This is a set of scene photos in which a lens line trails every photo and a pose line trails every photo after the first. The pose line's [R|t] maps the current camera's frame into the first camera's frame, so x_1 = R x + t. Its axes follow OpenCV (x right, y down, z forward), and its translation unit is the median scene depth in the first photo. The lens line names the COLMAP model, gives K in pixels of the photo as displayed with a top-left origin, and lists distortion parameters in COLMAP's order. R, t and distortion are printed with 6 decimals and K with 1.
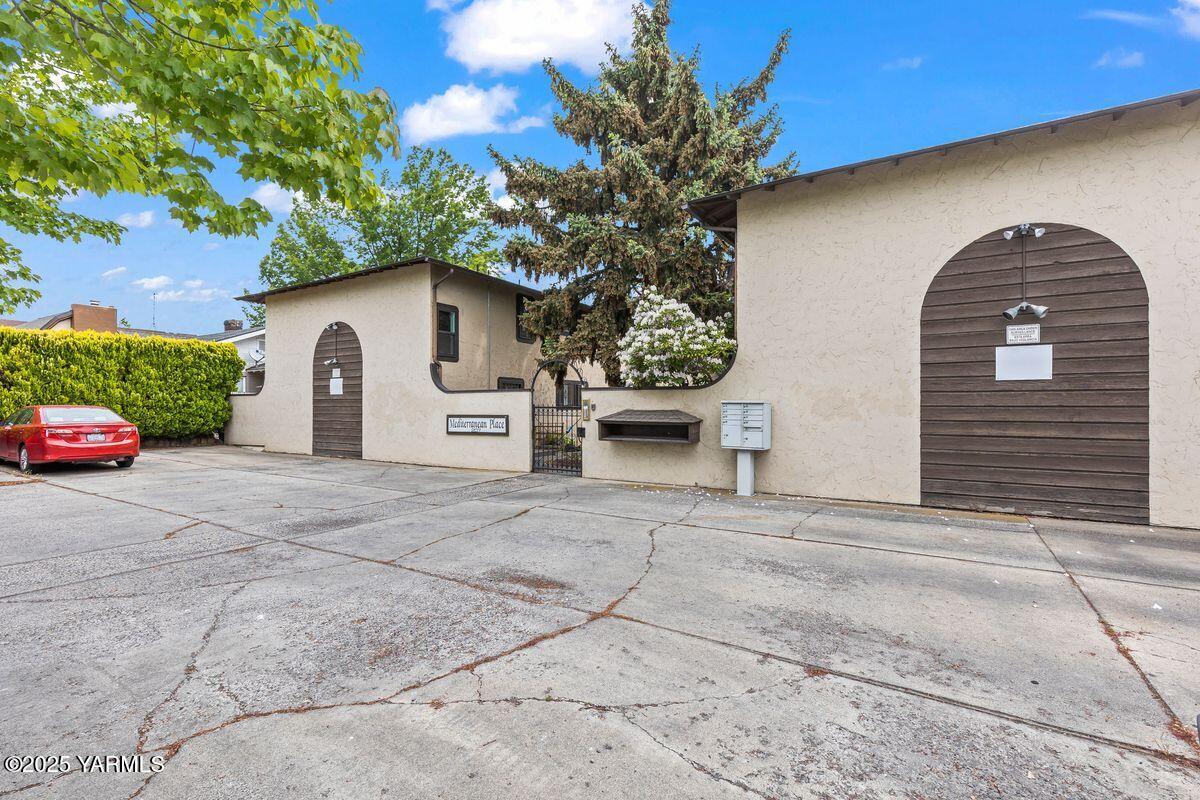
lens RADIAL K [[574.7, 0, 580.6], [0, 574.7, 403.8], [0, 0, 1]] dist [0.001451, -0.000007]
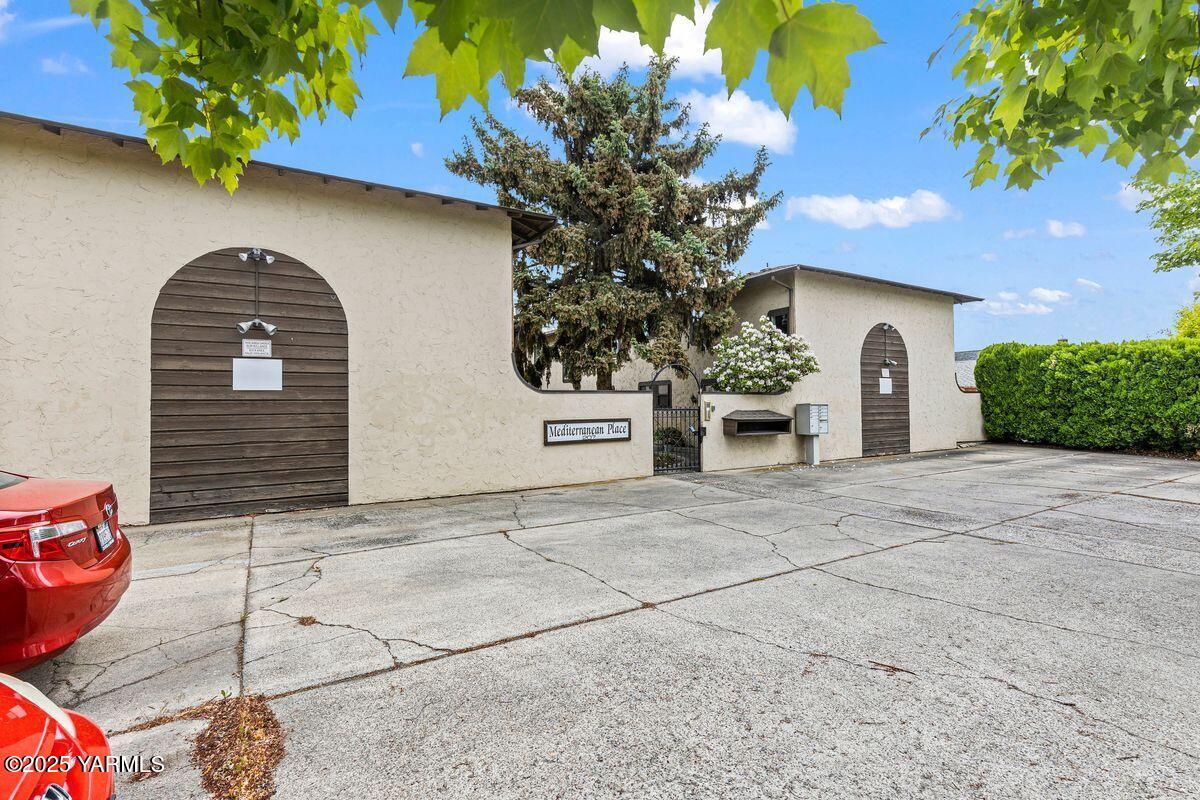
lens RADIAL K [[574.7, 0, 580.6], [0, 574.7, 403.8], [0, 0, 1]] dist [0.001451, -0.000007]
pose [[0.405689, 0.004442, 0.914001, -1.067001], [0.008151, 0.999931, -0.008477, 0.003467], [-0.913975, 0.010890, 0.405624, 0.734107]]
